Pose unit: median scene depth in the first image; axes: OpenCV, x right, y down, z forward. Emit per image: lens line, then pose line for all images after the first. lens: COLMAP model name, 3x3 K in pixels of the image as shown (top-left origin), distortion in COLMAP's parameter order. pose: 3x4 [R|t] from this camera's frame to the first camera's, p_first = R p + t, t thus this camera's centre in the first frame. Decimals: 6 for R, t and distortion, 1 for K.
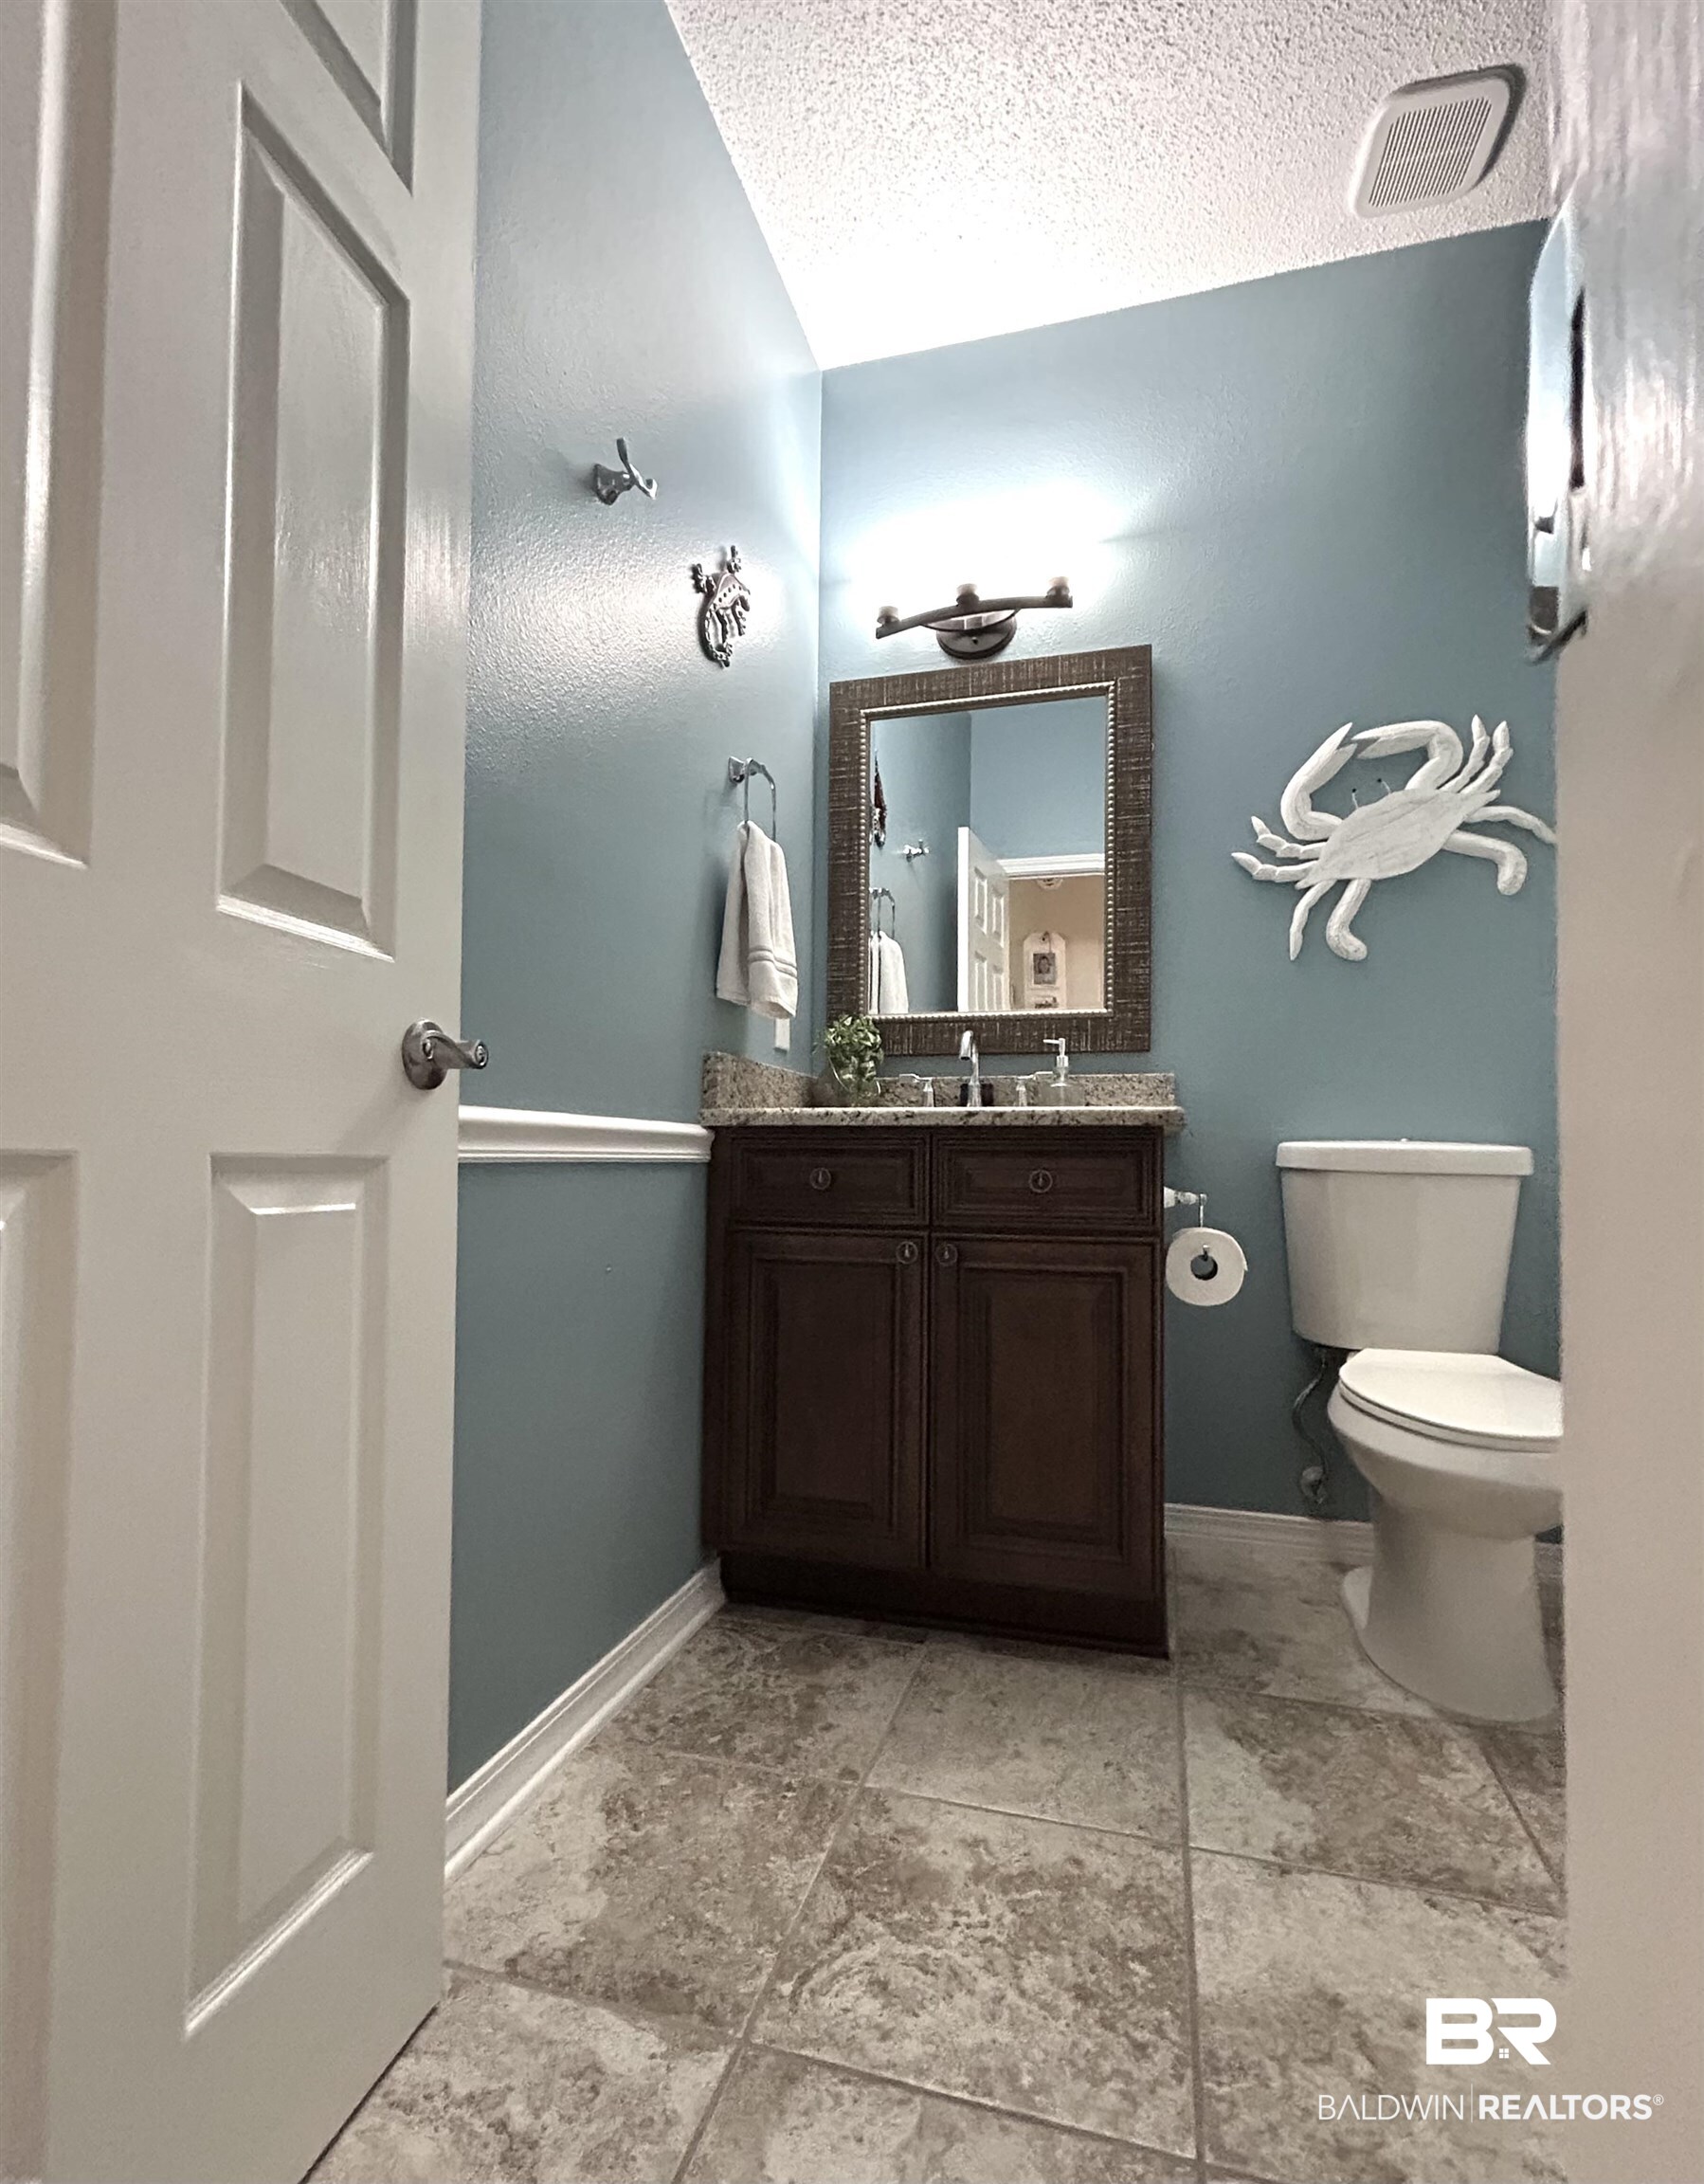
lens RADIAL K [[1019.3, 0, 856.5], [0, 1019.3, 1130.1], [0, 0, 1]] dist [-0.002481, -0.000128]
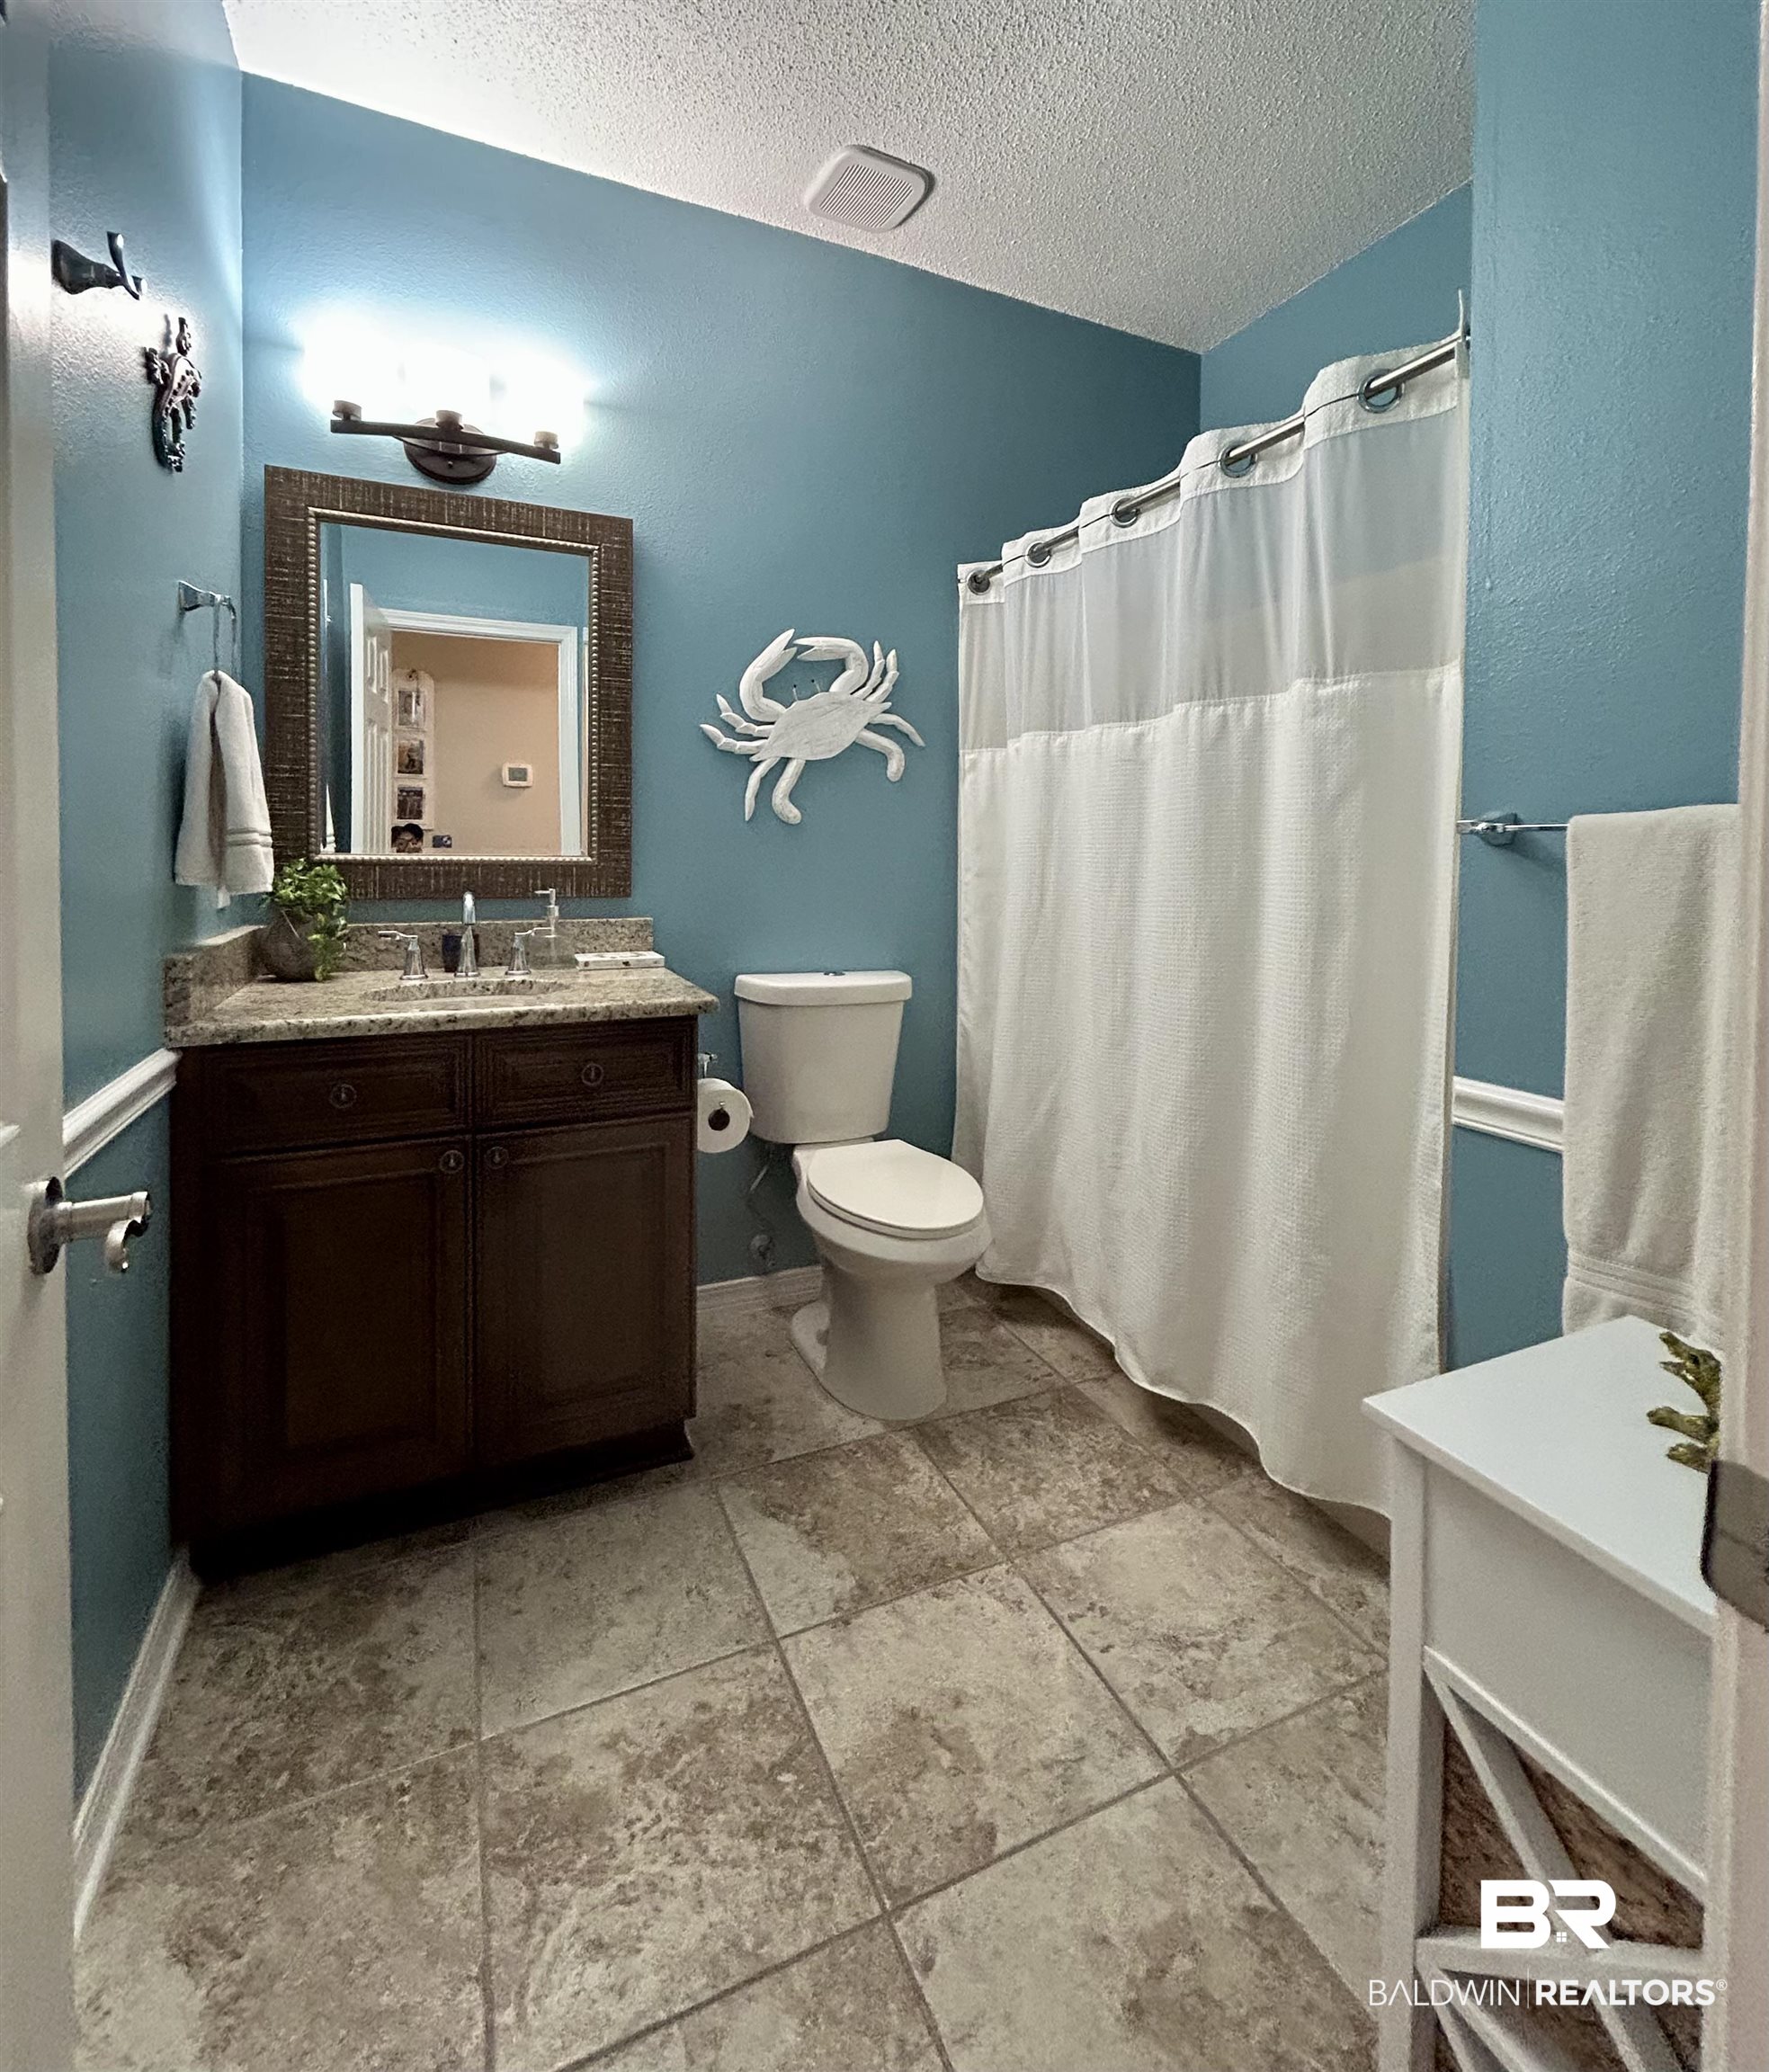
lens RADIAL K [[966.9, 0, 886.6], [0, 966.9, 869.8], [0, 0, 1]] dist [0.000485, 0.001062]
pose [[0.760814, -0.018080, 0.648718, -0.214260], [-0.017625, 0.998667, 0.048504, -0.196557], [-0.648731, -0.048336, 0.759481, 0.038620]]
